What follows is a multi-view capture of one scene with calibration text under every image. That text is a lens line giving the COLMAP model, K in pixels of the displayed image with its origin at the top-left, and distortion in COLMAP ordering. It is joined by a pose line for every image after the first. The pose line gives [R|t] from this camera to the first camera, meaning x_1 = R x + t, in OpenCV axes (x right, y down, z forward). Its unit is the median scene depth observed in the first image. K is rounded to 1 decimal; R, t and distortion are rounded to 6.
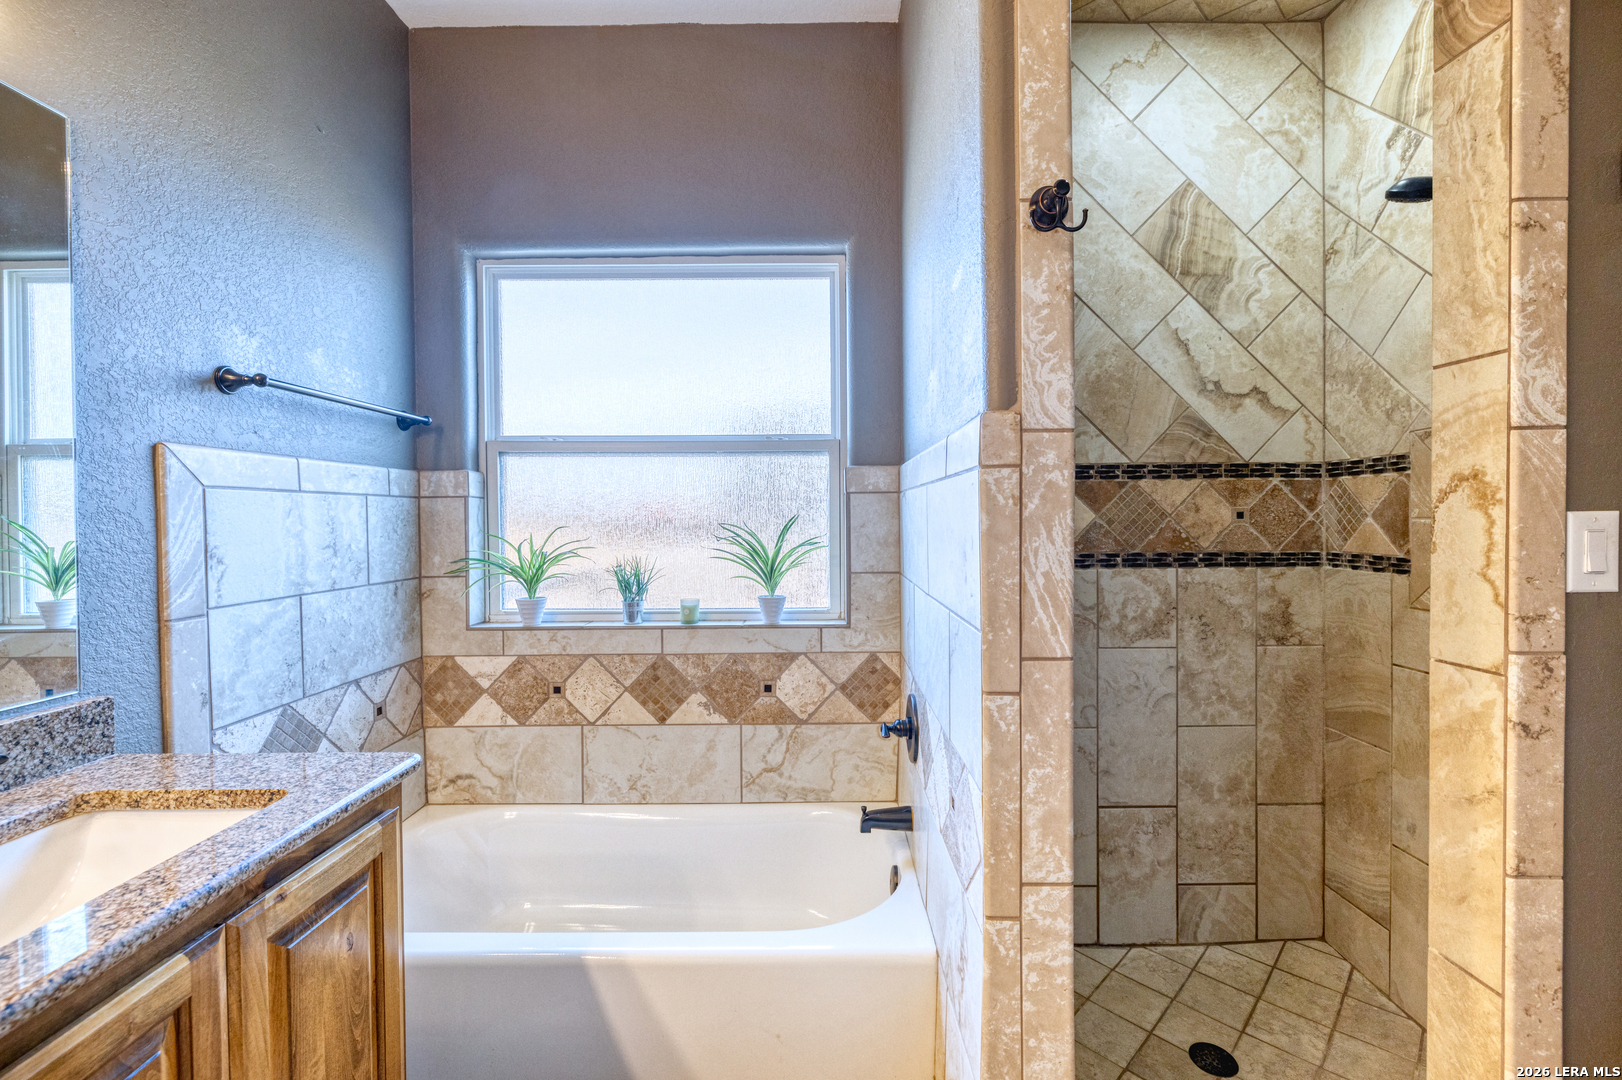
lens RADIAL K [[687.3, 0, 811.7], [0, 687.3, 530.3], [0, 0, 1]] dist [0.001090, 0.000134]
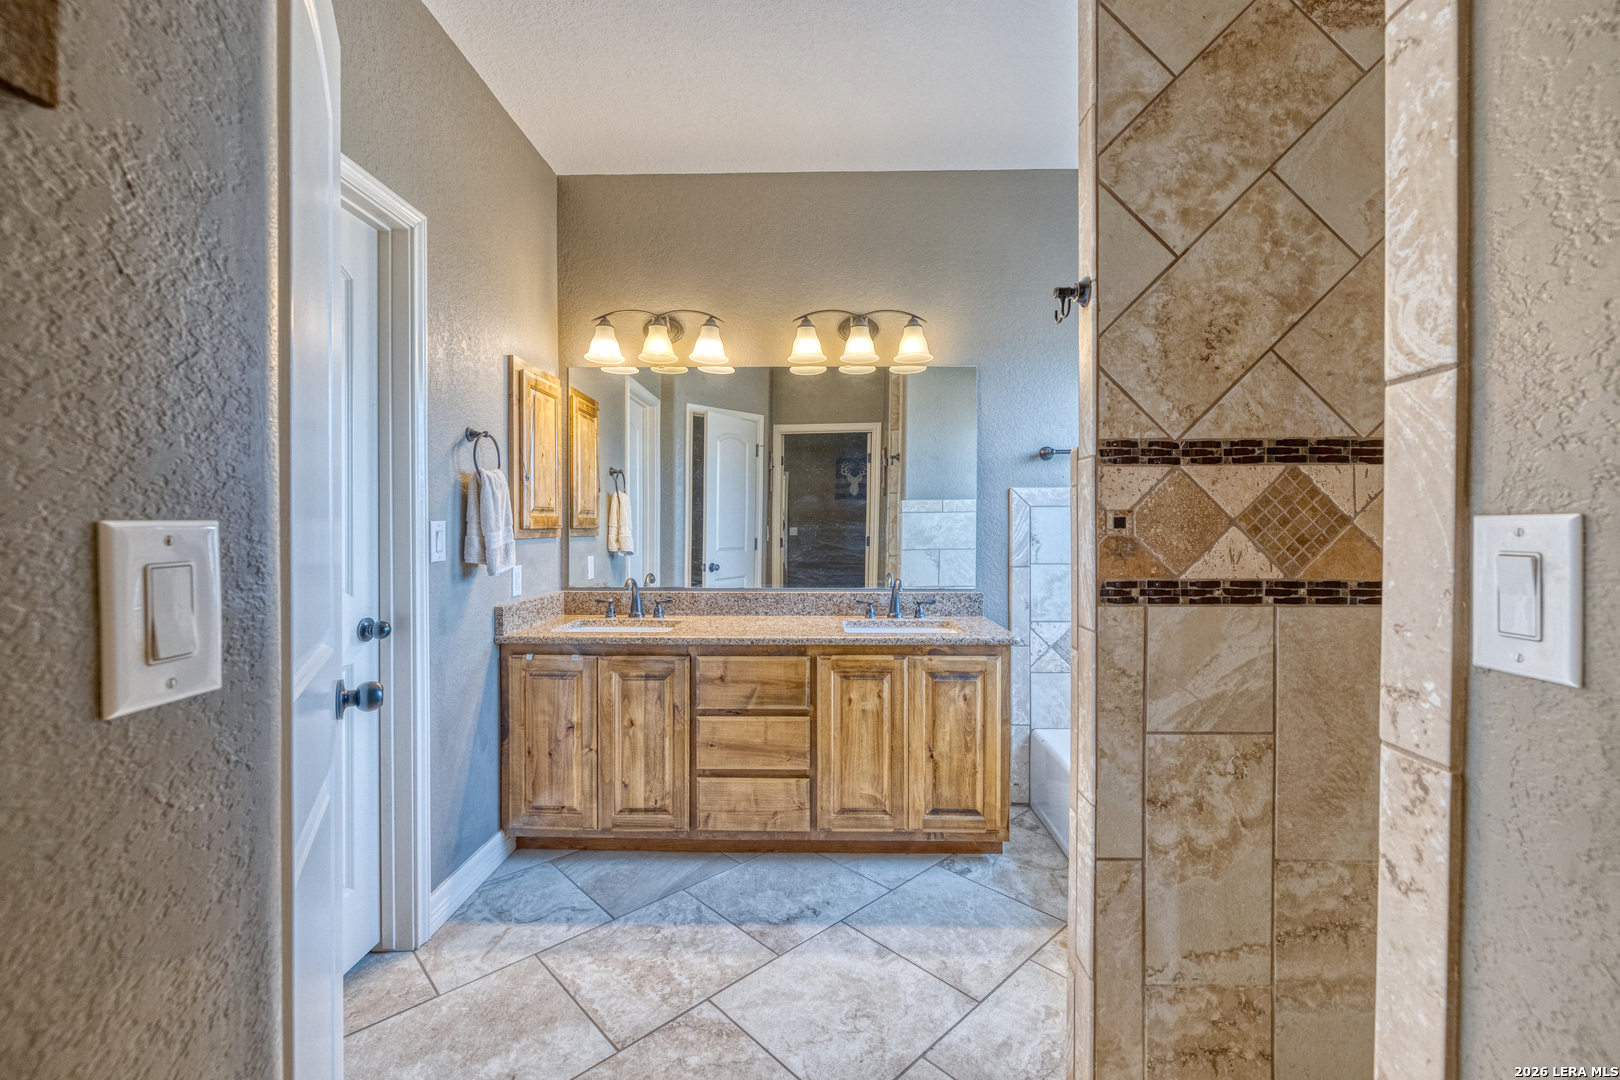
lens RADIAL K [[686.5, 0, 810.6], [0, 686.5, 532.5], [0, 0, 1]] dist [0.001090, 0.000134]
pose [[-0.024824, 0.018878, -0.999514, 1.662542], [-0.016667, 0.999675, 0.019295, -0.016320], [0.999553, 0.017138, -0.024501, 0.491199]]
